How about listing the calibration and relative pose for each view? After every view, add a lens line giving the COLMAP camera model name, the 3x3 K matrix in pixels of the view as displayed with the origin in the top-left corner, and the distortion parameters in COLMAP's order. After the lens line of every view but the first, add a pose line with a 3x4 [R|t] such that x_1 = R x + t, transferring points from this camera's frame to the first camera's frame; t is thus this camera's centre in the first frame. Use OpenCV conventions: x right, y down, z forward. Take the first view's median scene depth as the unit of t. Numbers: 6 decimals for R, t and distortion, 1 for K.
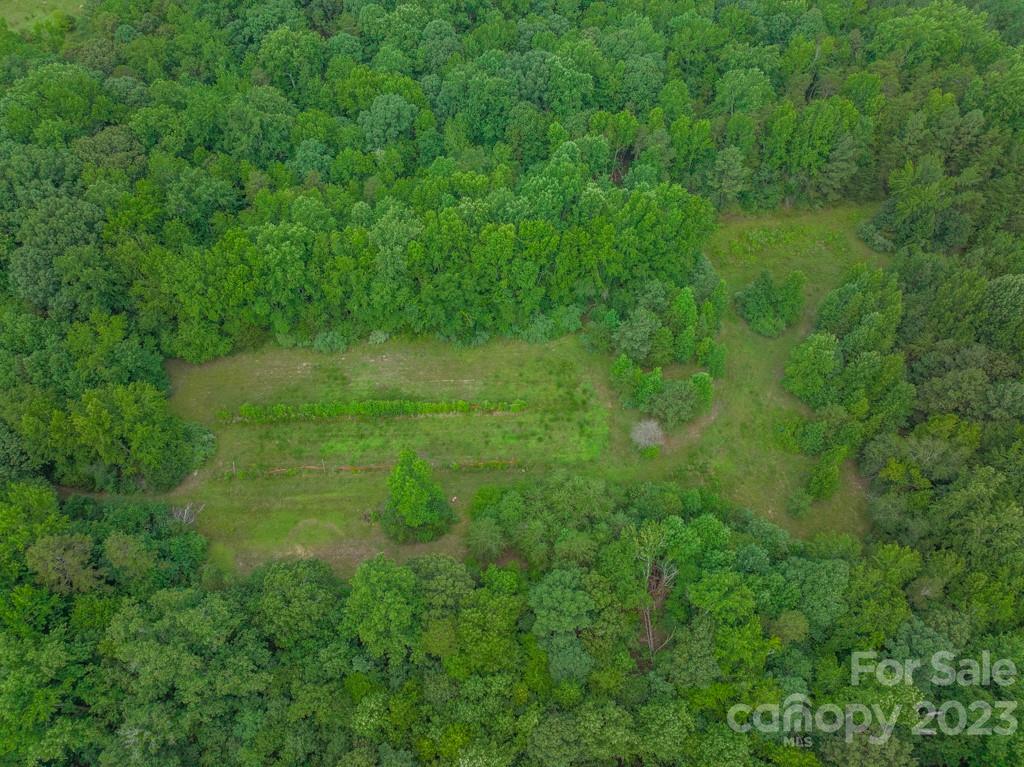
lens RADIAL K [[720.1, 0, 512.9], [0, 720.1, 383.9], [0, 0, 1]] dist [-0.051490, 0.025978]
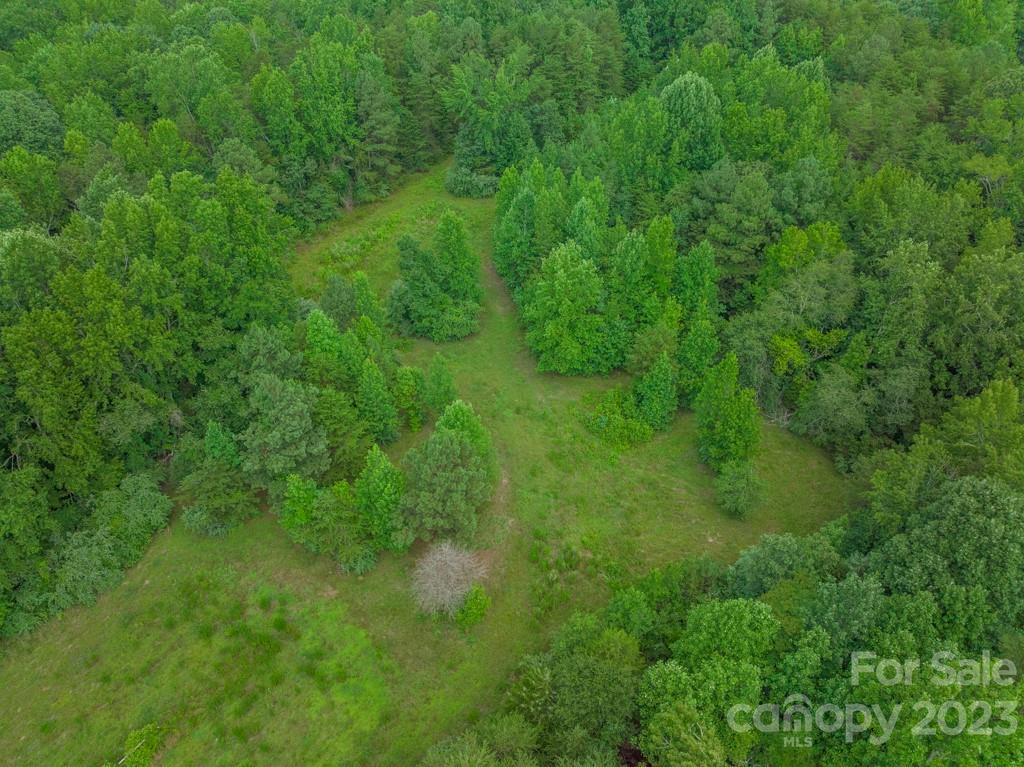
lens RADIAL K [[720.1, 0, 512.3], [0, 720.1, 384.3], [0, 0, 1]] dist [-0.051490, 0.025978]
pose [[0.661051, -0.491810, 0.566687, 0.018781], [0.630332, 0.773698, -0.063826, 0.028980], [-0.407054, 0.399393, 0.821457, 0.527296]]
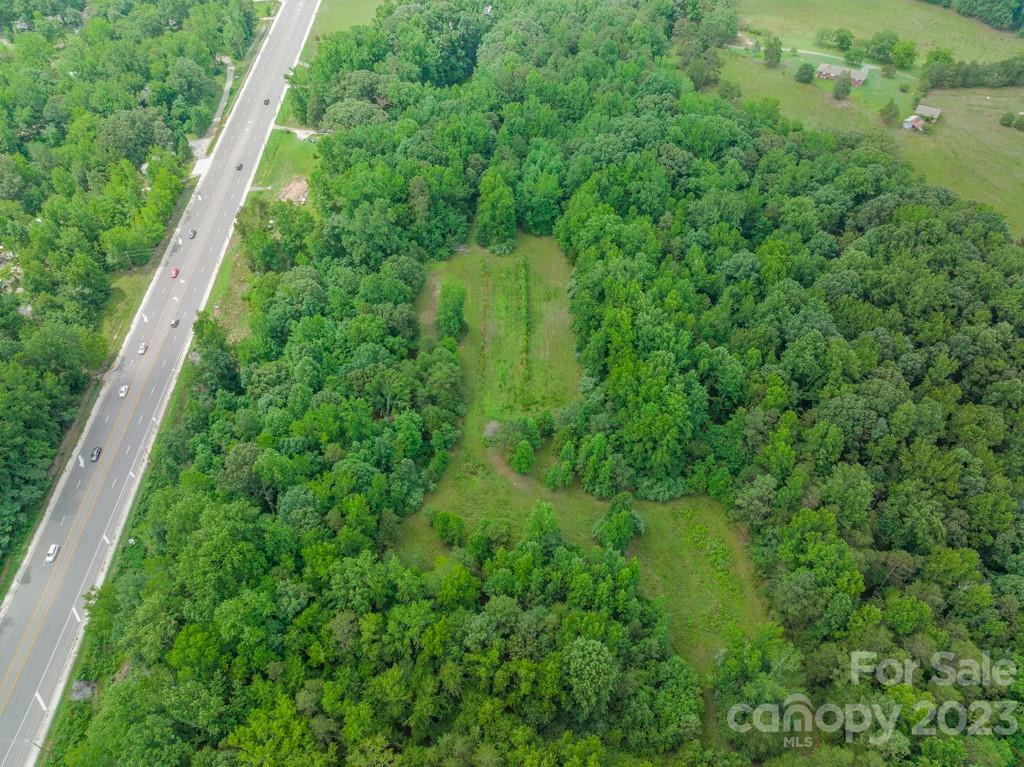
lens RADIAL K [[720.1, 0, 512.1], [0, 720.1, 383.8], [0, 0, 1]] dist [-0.051490, 0.025978]
pose [[-0.021939, 0.732570, -0.680338, 1.017720], [-0.842128, 0.353222, 0.407497, -0.537180], [0.538831, 0.581872, 0.609169, 0.089348]]
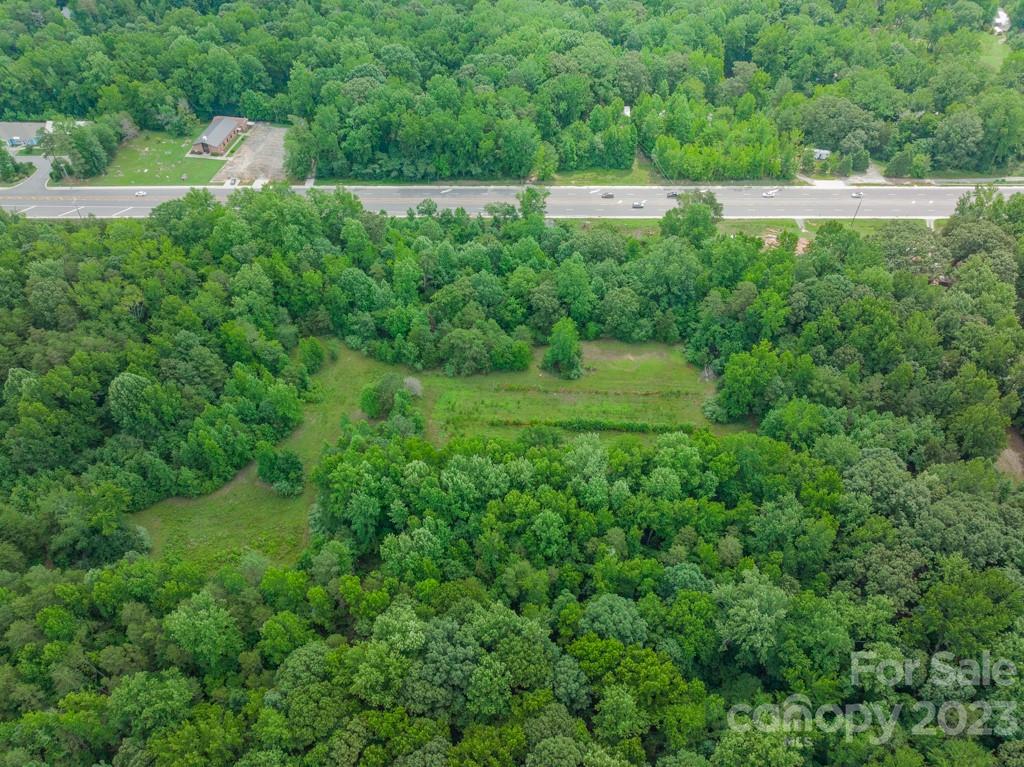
lens RADIAL K [[770.1, 0, 512.6], [0, 770.1, 377.7], [0, 0, 1]] dist [-0.036739, -0.000771]
pose [[-0.997636, -0.052011, 0.044911, -0.088534], [0.056001, -0.236597, 0.969993, -1.386588], [-0.039824, 0.970215, 0.238950, 0.547634]]
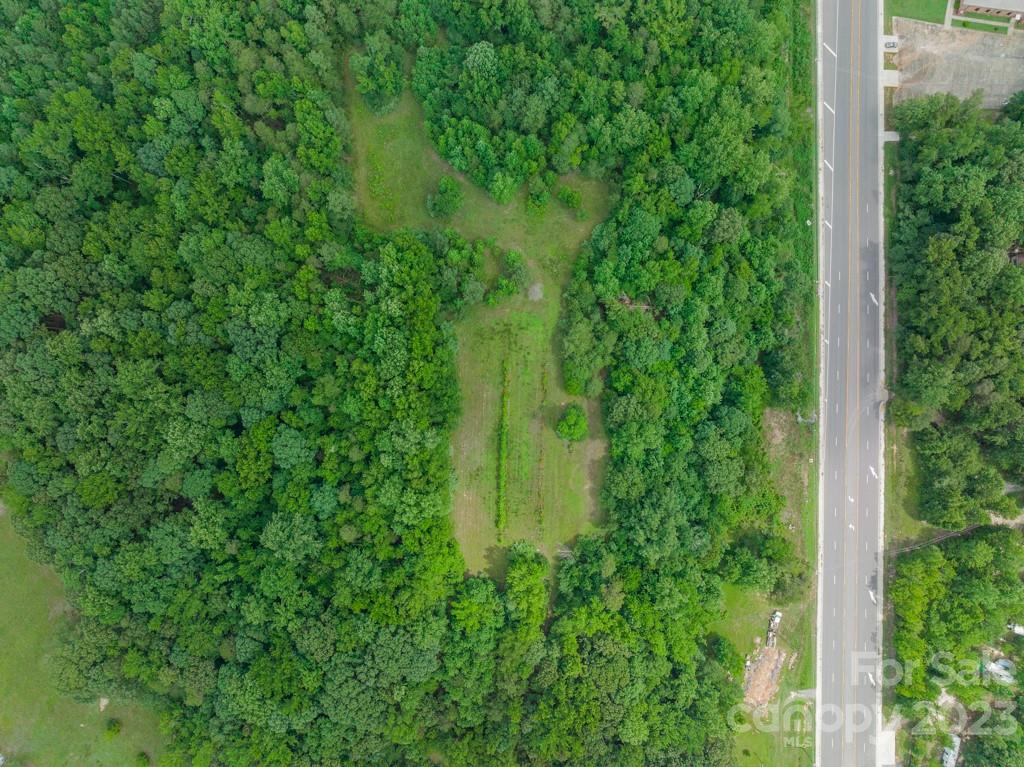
lens RADIAL K [[720.1, 0, 506.1], [0, 720.1, 386.5], [0, 0, 1]] dist [-0.051490, 0.025978]
pose [[0.060110, -0.998072, -0.015481, -0.016673], [0.852848, 0.043293, 0.520362, -0.830123], [-0.518688, -0.044482, 0.853806, -0.428990]]
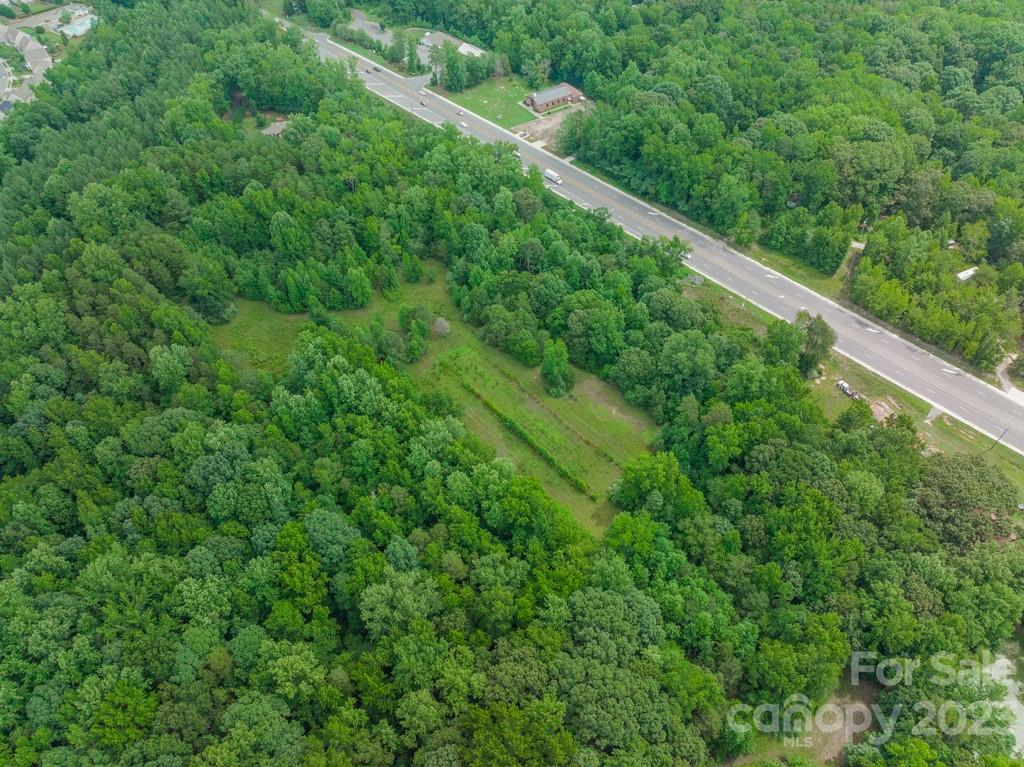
lens RADIAL K [[720.1, 0, 510.9], [0, 720.1, 384.9], [0, 0, 1]] dist [-0.051490, 0.025978]
pose [[-0.640162, -0.567861, 0.517423, -0.905520], [0.658035, -0.057731, 0.750771, -1.134818], [-0.396463, 0.821097, 0.410630, 0.273083]]
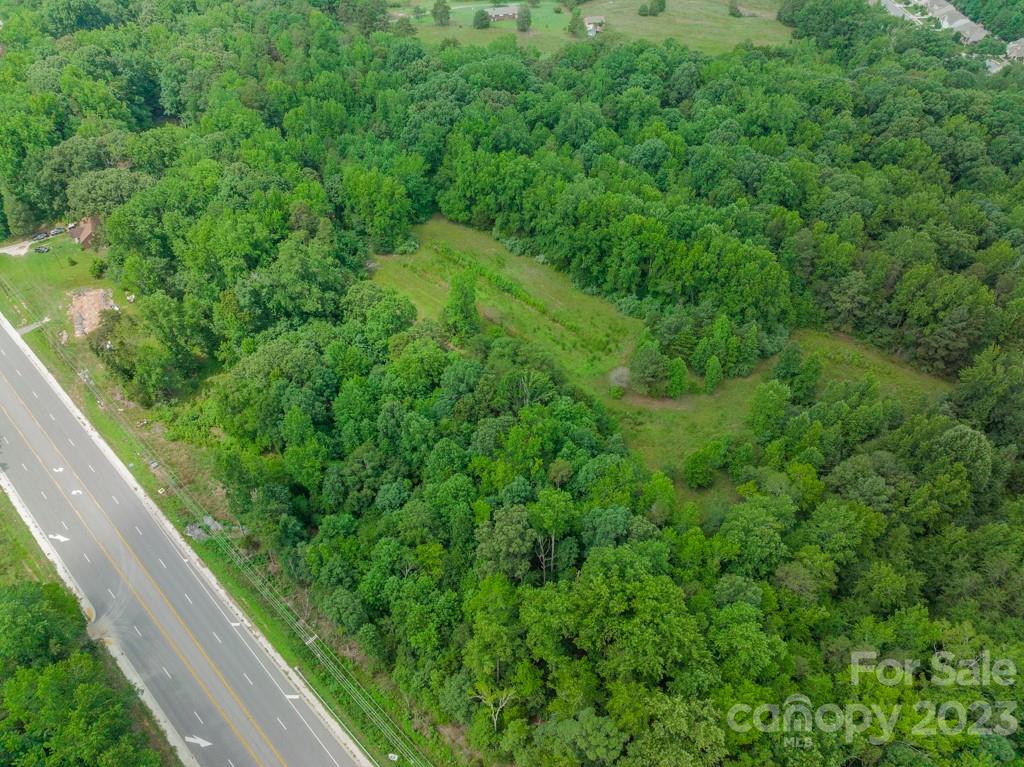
lens RADIAL K [[720.1, 0, 511.1], [0, 720.1, 385.6], [0, 0, 1]] dist [-0.051490, 0.025978]
pose [[0.676949, 0.515923, -0.524942, 0.694434], [-0.624948, 0.779659, -0.039649, 0.239275], [0.388820, 0.354901, 0.850214, -0.164608]]
